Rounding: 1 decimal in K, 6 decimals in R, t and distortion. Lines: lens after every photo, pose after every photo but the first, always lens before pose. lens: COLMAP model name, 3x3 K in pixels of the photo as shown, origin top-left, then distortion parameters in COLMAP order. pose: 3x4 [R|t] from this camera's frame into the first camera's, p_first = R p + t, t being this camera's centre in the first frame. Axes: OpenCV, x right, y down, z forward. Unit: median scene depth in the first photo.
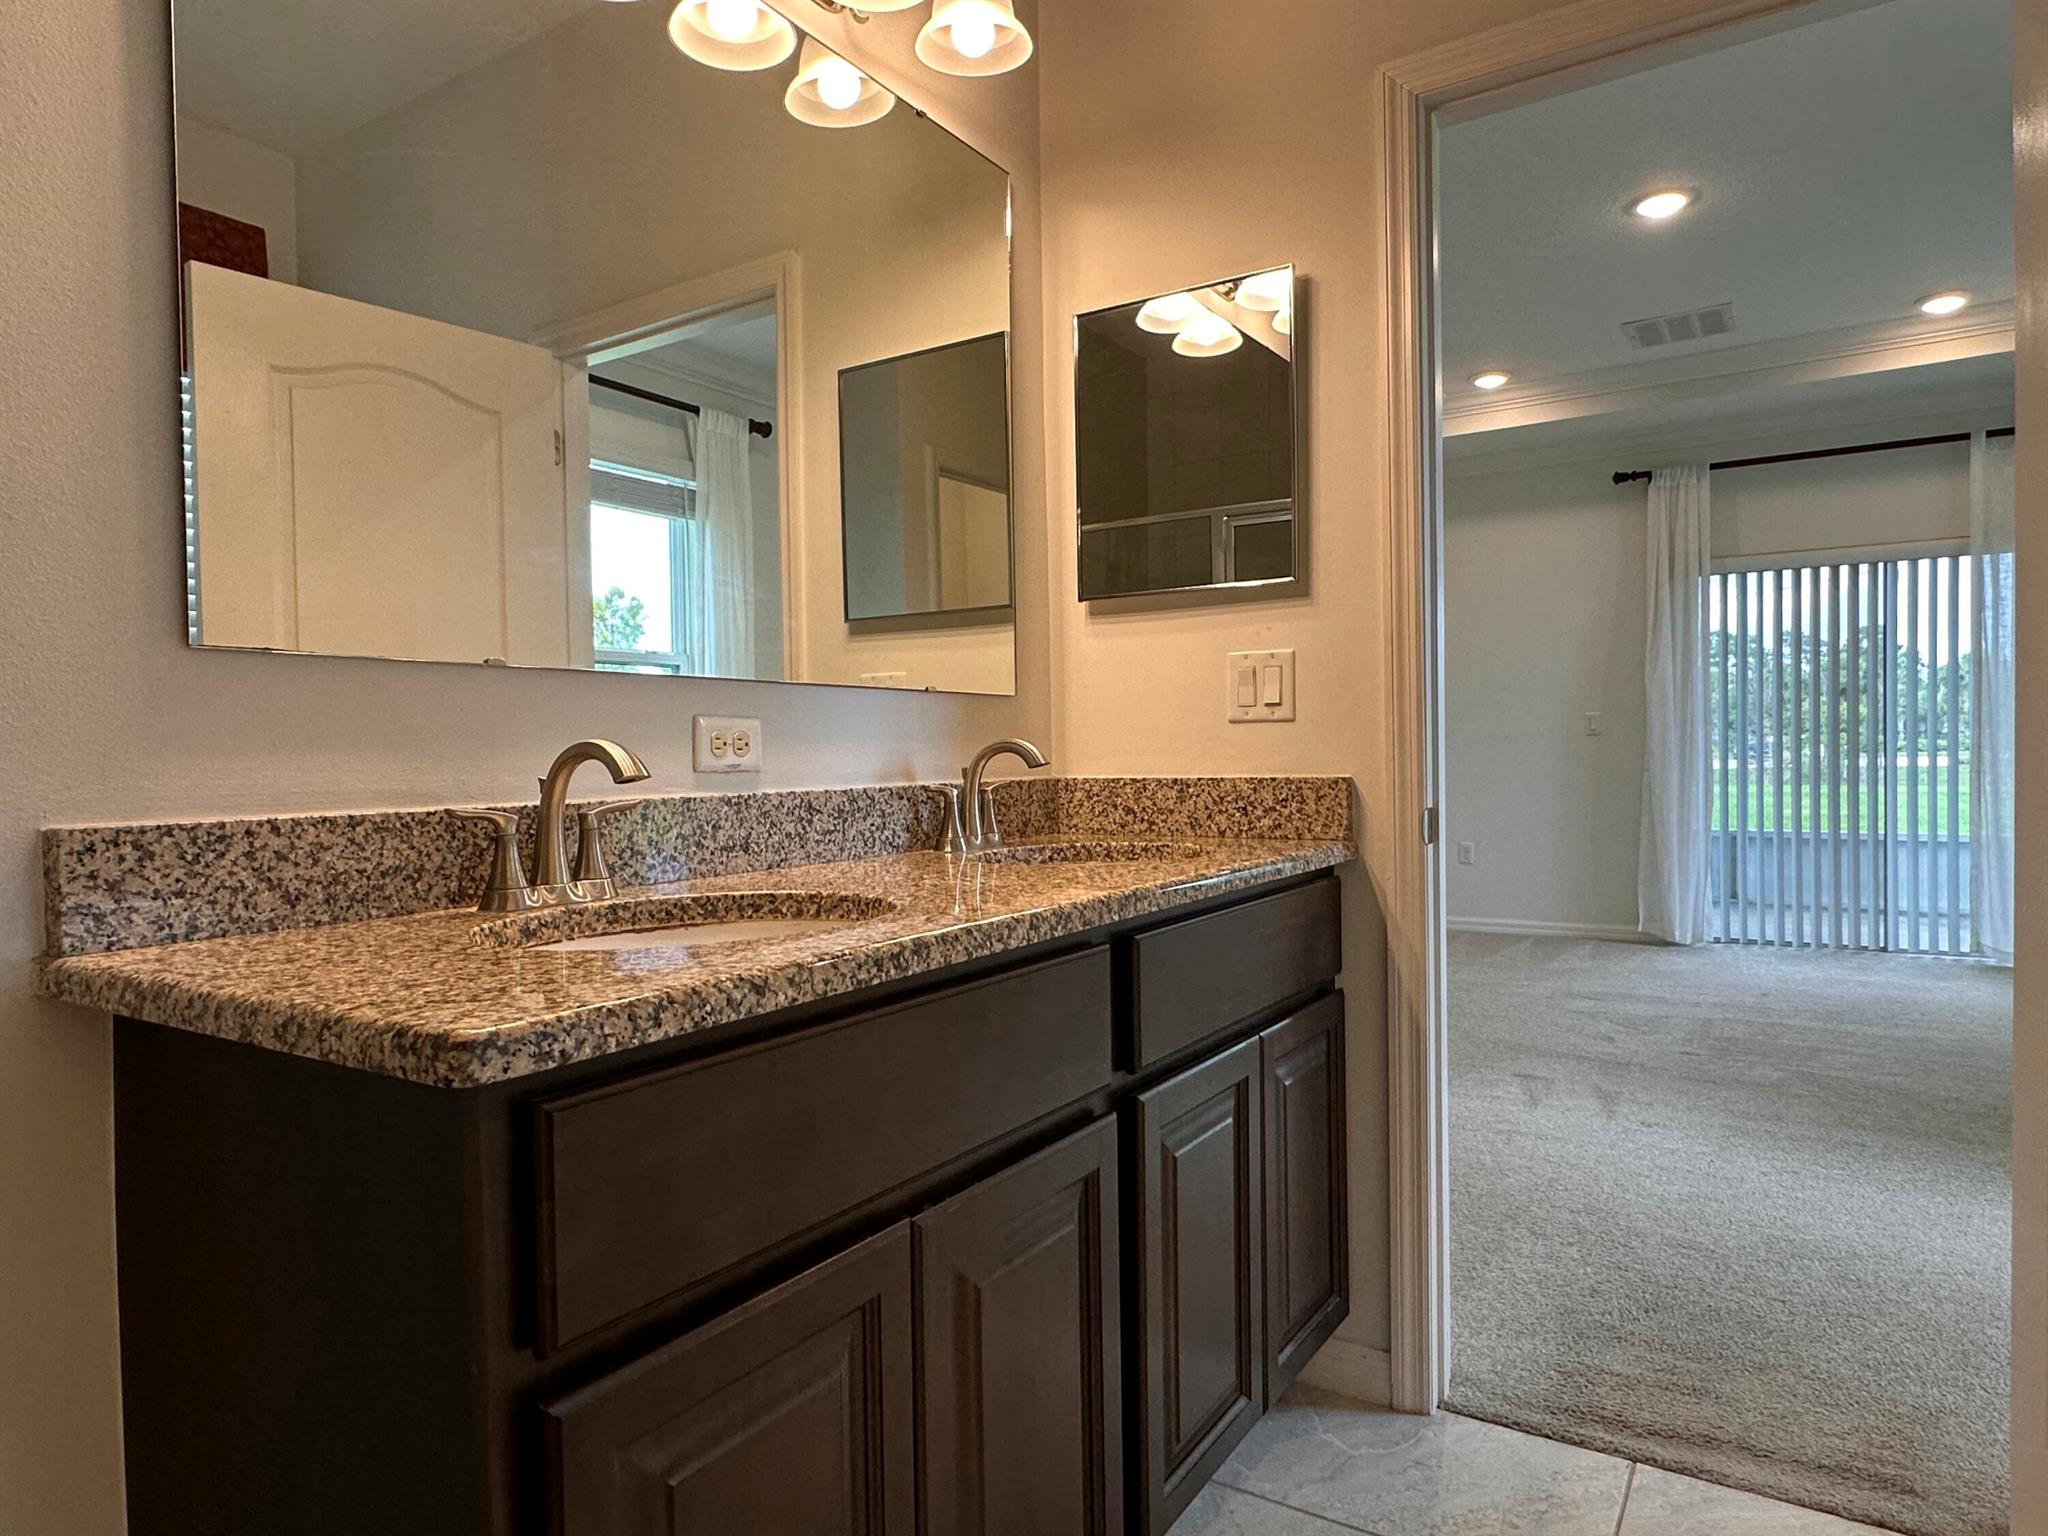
lens RADIAL K [[1252.8, 0, 1022.9], [0, 1252.8, 771.6], [0, 0, 1]] dist [-0.005683, -0.000716]
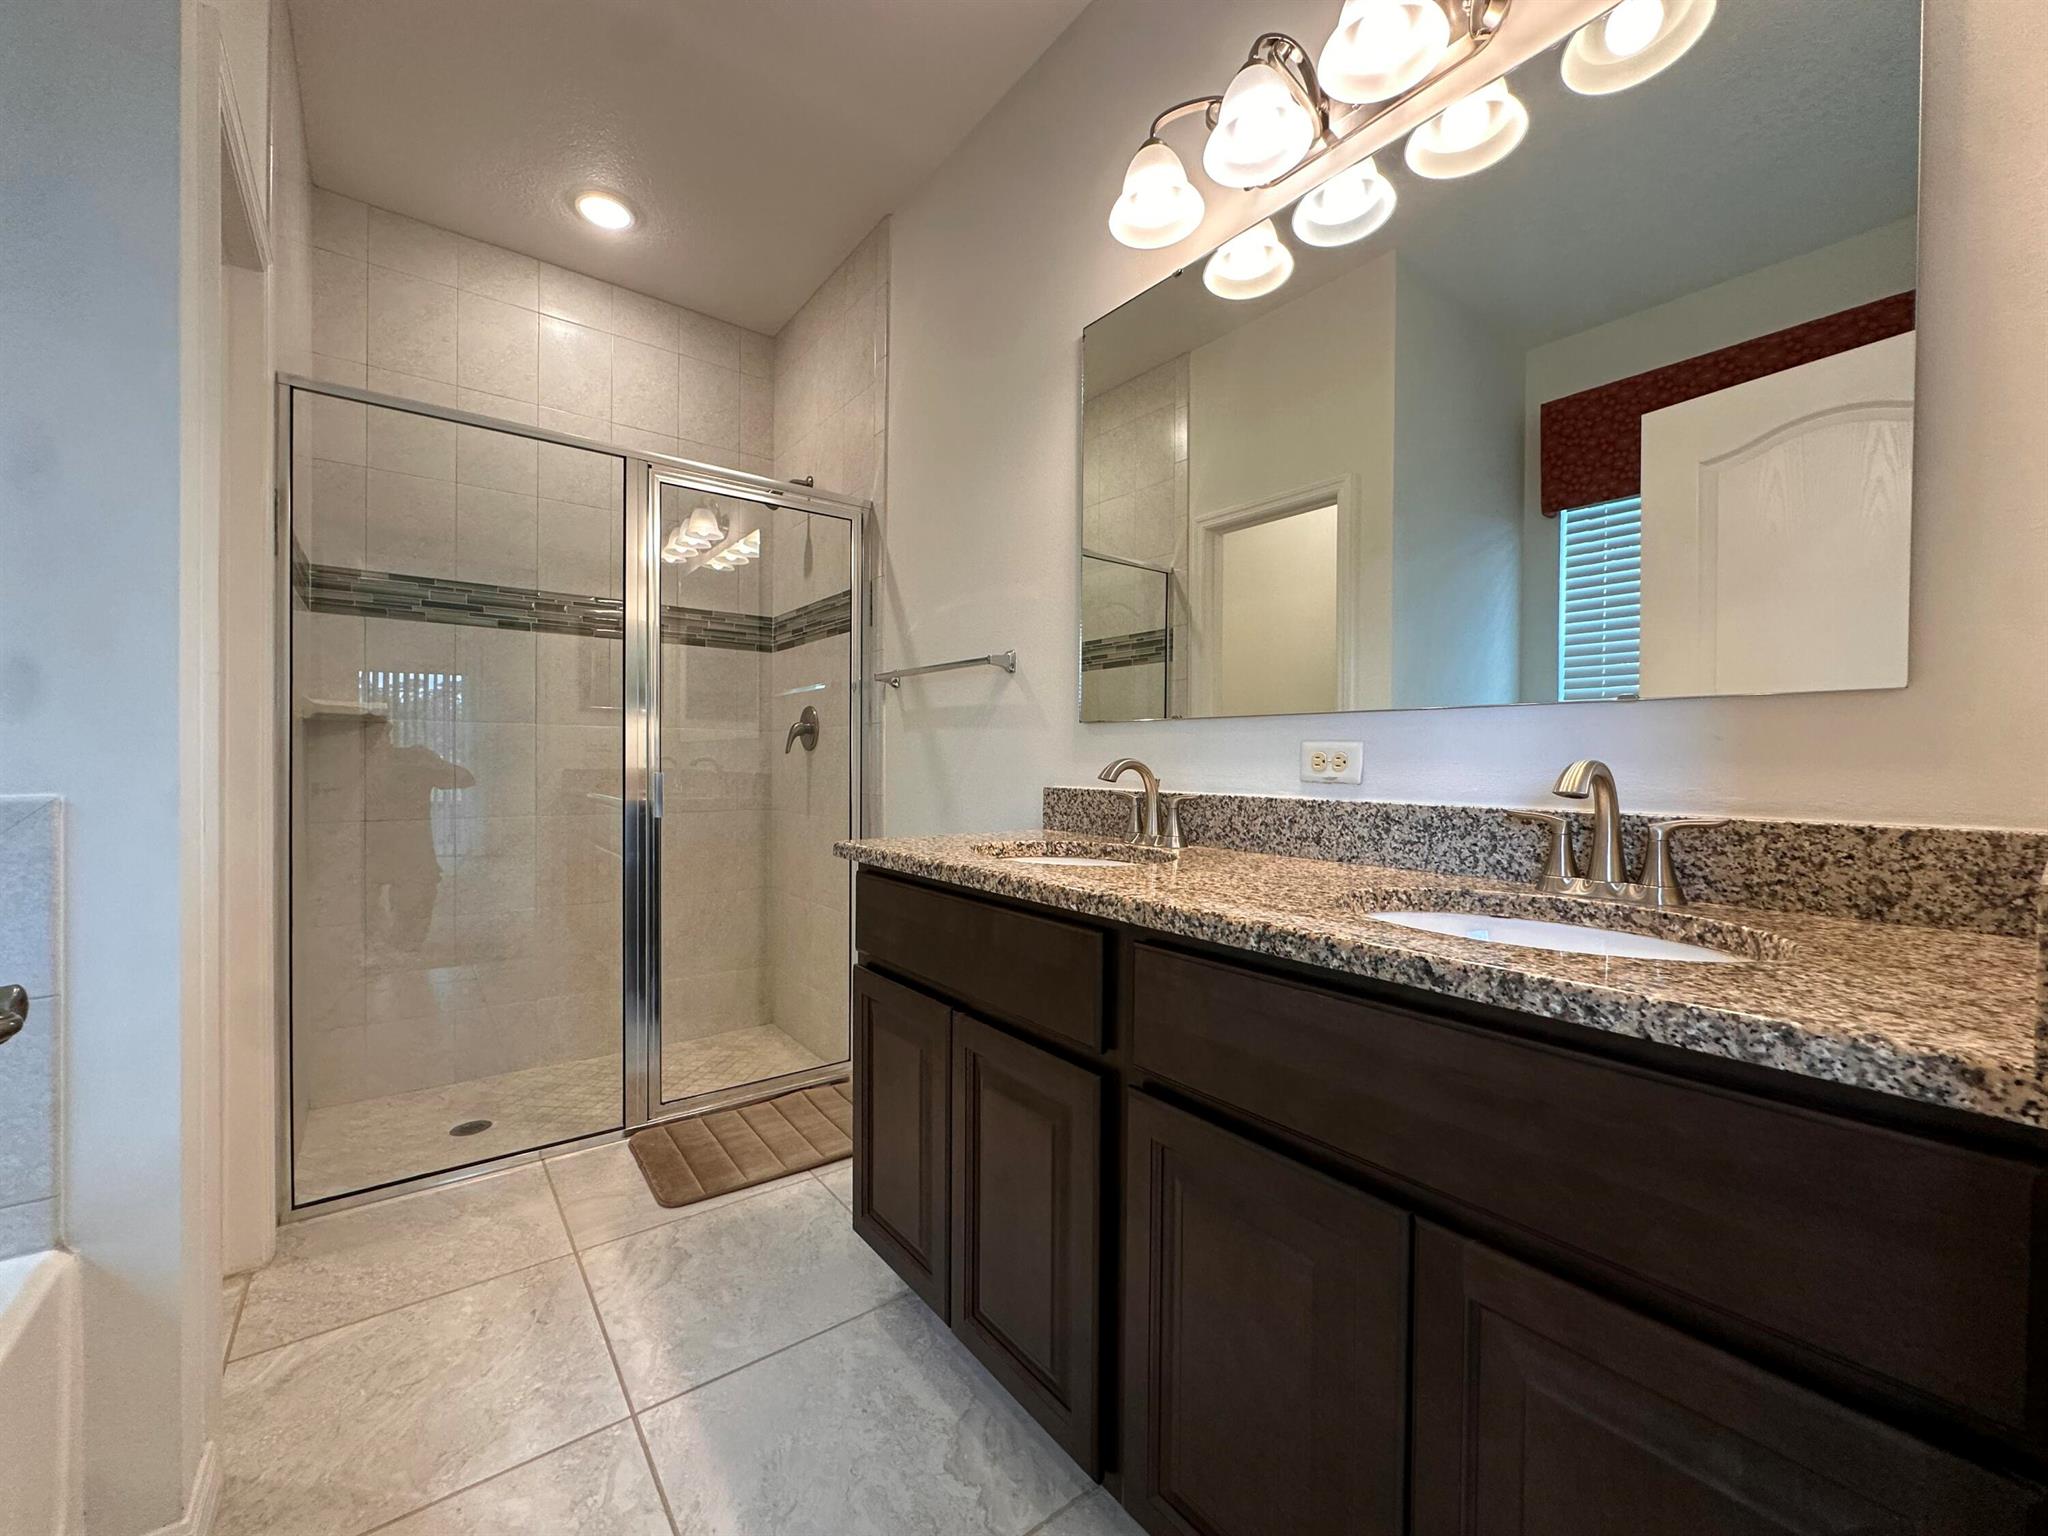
lens RADIAL K [[818.5, 0, 1019.2], [0, 818.5, 763.5], [0, 0, 1]] dist [-0.002317, -0.000329]
pose [[-0.348344, 0.016306, -0.937225, 0.729285], [-0.016478, 0.999588, 0.023516, -0.037148], [0.937222, 0.023635, -0.347932, 1.057403]]
